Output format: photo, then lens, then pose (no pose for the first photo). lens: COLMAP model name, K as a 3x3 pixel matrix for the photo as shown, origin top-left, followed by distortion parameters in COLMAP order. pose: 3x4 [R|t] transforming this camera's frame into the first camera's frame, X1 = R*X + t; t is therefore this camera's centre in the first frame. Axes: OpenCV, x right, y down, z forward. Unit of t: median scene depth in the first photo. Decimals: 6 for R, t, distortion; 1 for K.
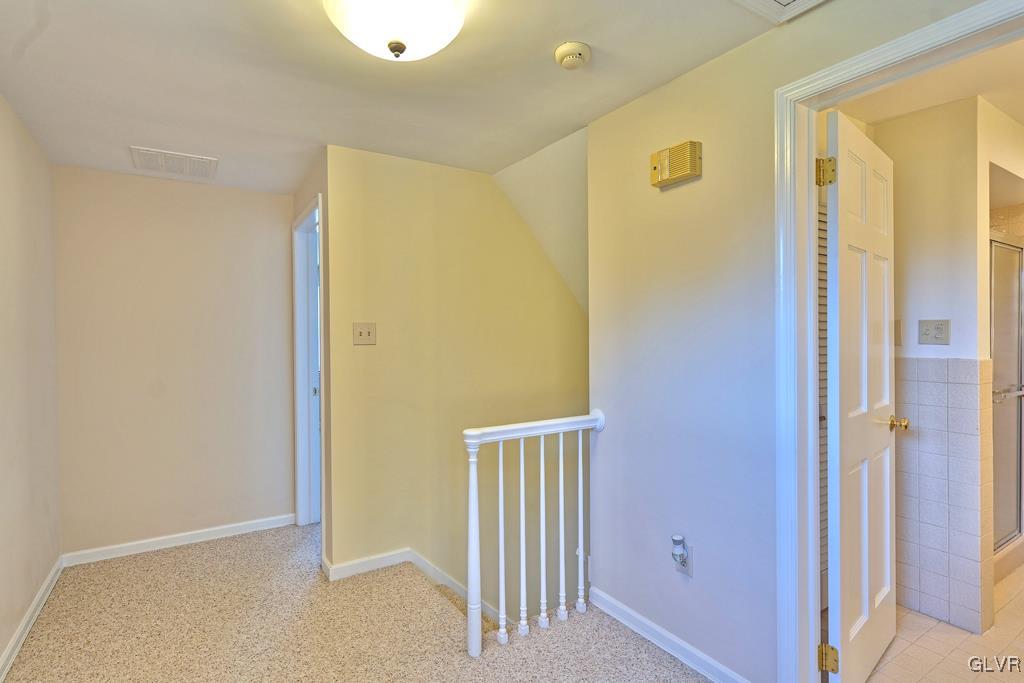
lens RADIAL K [[504.0, 0, 510.0], [0, 504.0, 340.1], [0, 0, 1]] dist [0.003121, 0.000261]
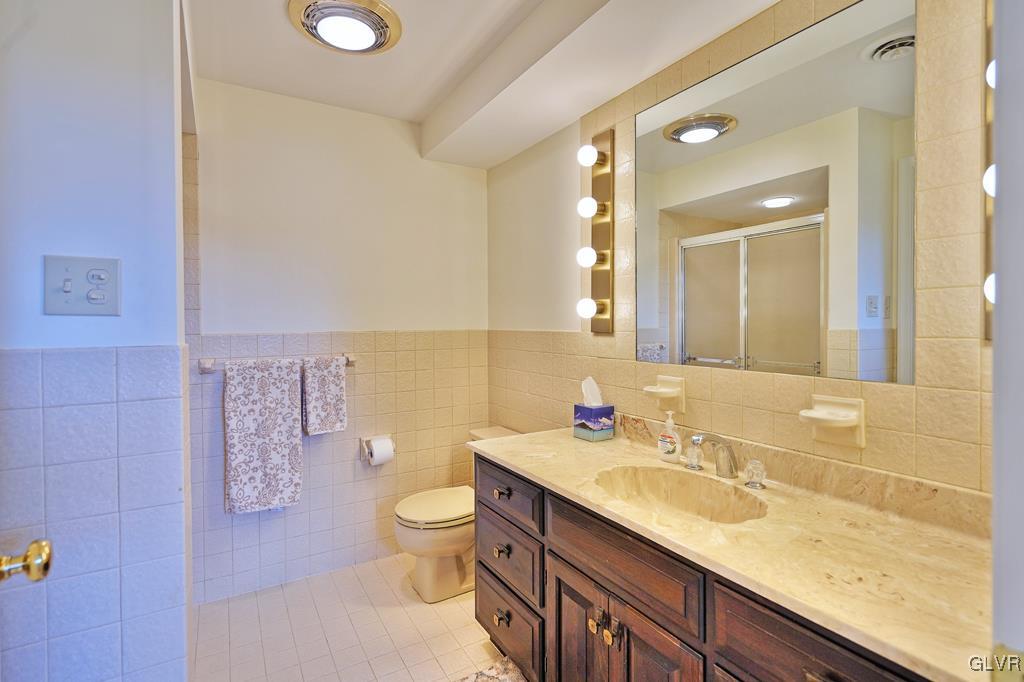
lens RADIAL K [[470.2, 0, 510.9], [0, 470.2, 334.9], [0, 0, 1]] dist [-0.001603, -0.000198]
pose [[0.007992, -0.014687, 0.999860, 0.447908], [0.007890, 0.999862, 0.014624, 0.021690], [-0.999937, 0.007772, 0.008107, 0.639087]]
